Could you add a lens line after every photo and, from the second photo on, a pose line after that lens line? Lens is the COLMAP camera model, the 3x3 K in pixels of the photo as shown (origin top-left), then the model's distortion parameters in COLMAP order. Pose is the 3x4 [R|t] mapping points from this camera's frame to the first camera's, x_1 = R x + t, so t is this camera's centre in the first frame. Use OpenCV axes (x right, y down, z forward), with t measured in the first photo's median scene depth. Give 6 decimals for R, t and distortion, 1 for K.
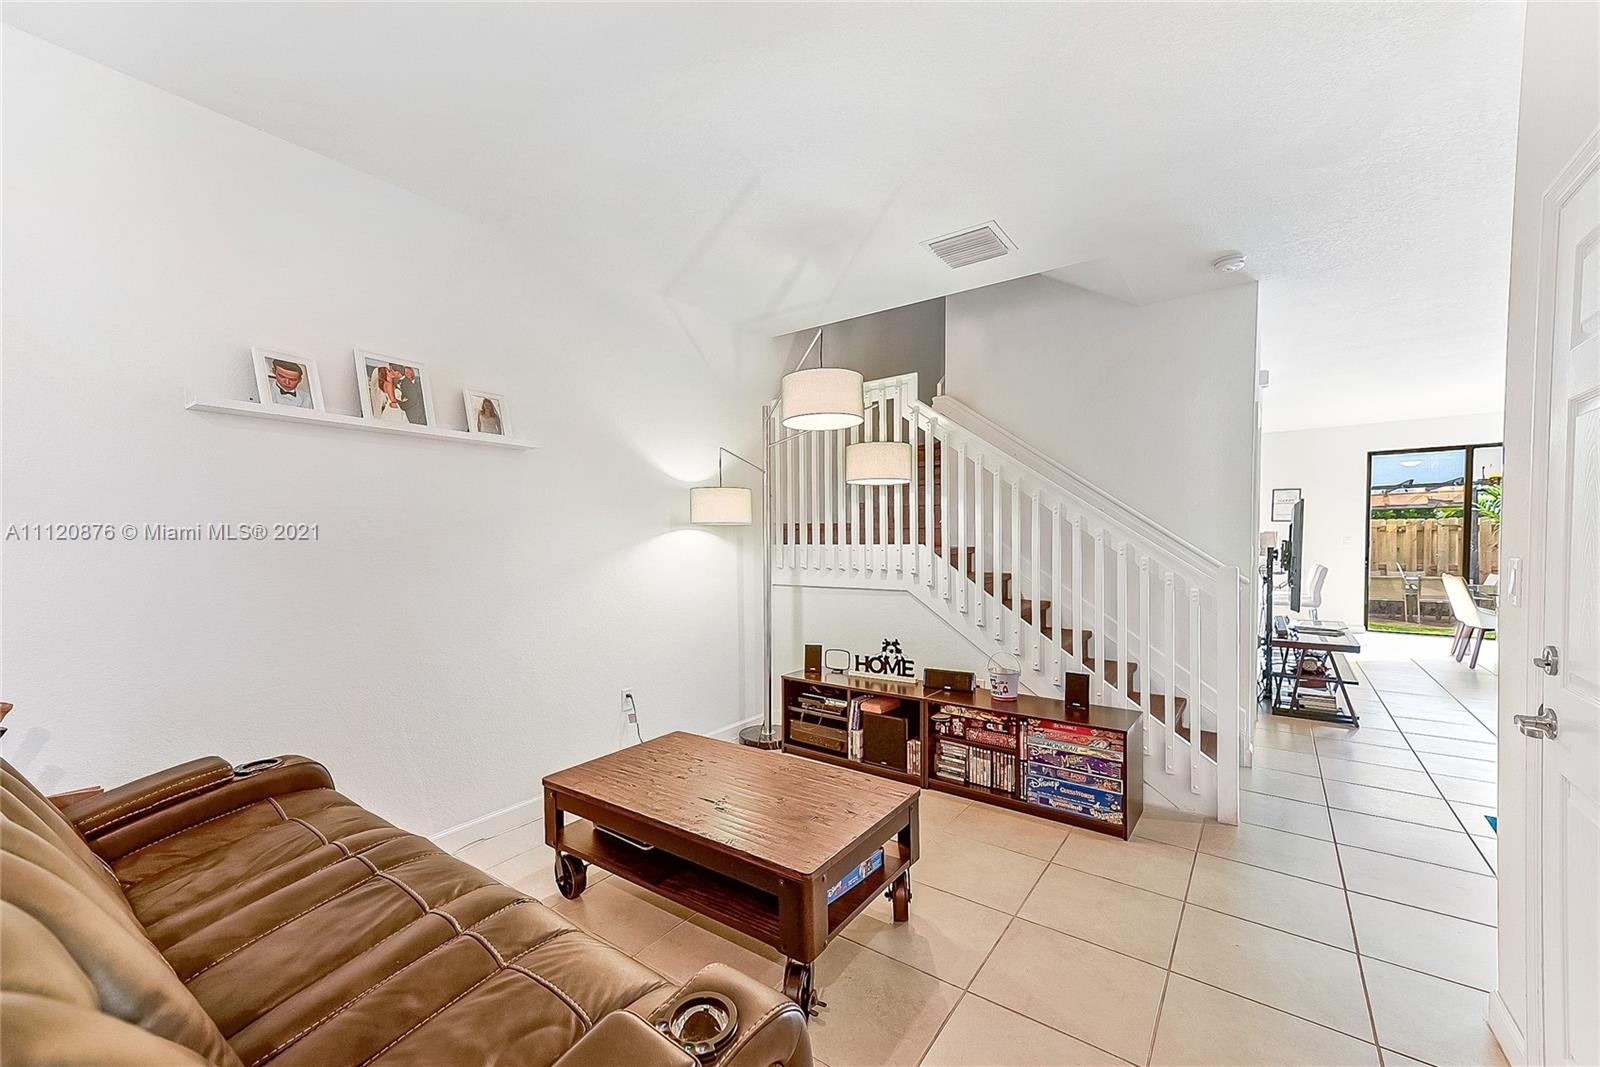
lens RADIAL K [[648.8, 0, 794.0], [0, 648.8, 547.5], [0, 0, 1]] dist [0.026372, 0.000600]
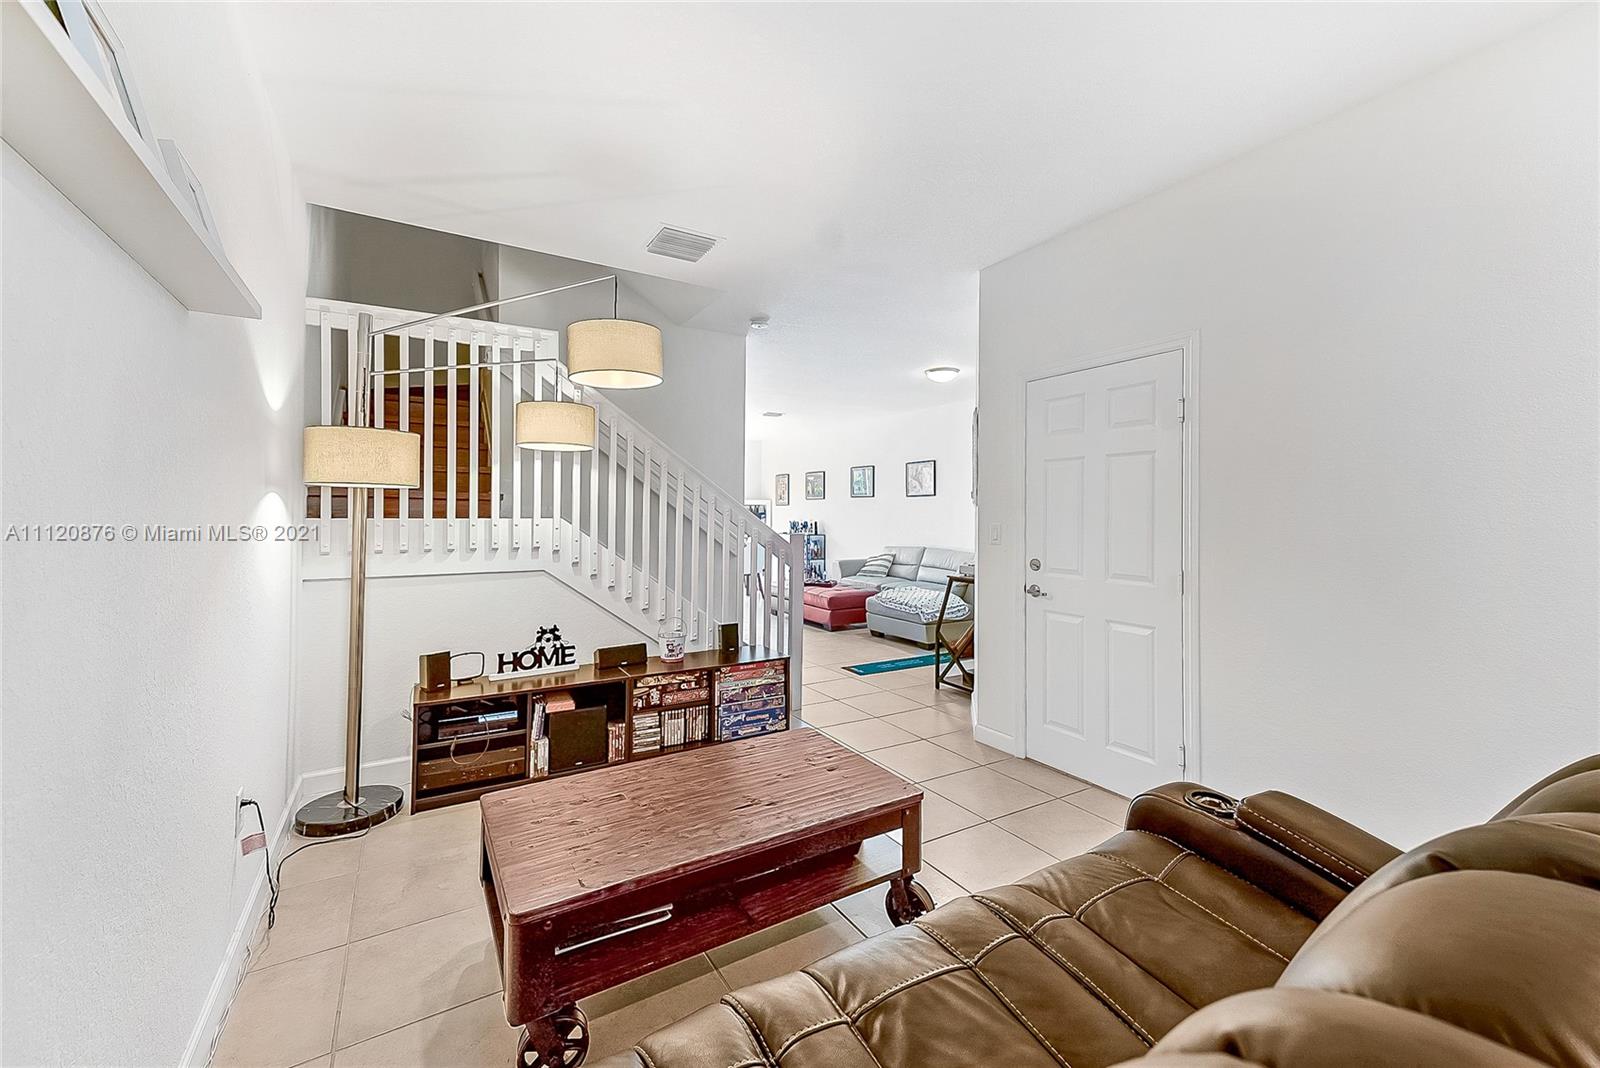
lens RADIAL K [[648.8, 0, 810.6], [0, 648.8, 507.9], [0, 0, 1]] dist [0.026372, 0.000600]
pose [[0.379530, 0.016876, 0.925026, -0.539574], [0.007210, 0.999749, -0.021197, 0.002899], [-0.925152, 0.014714, 0.379313, 0.339495]]
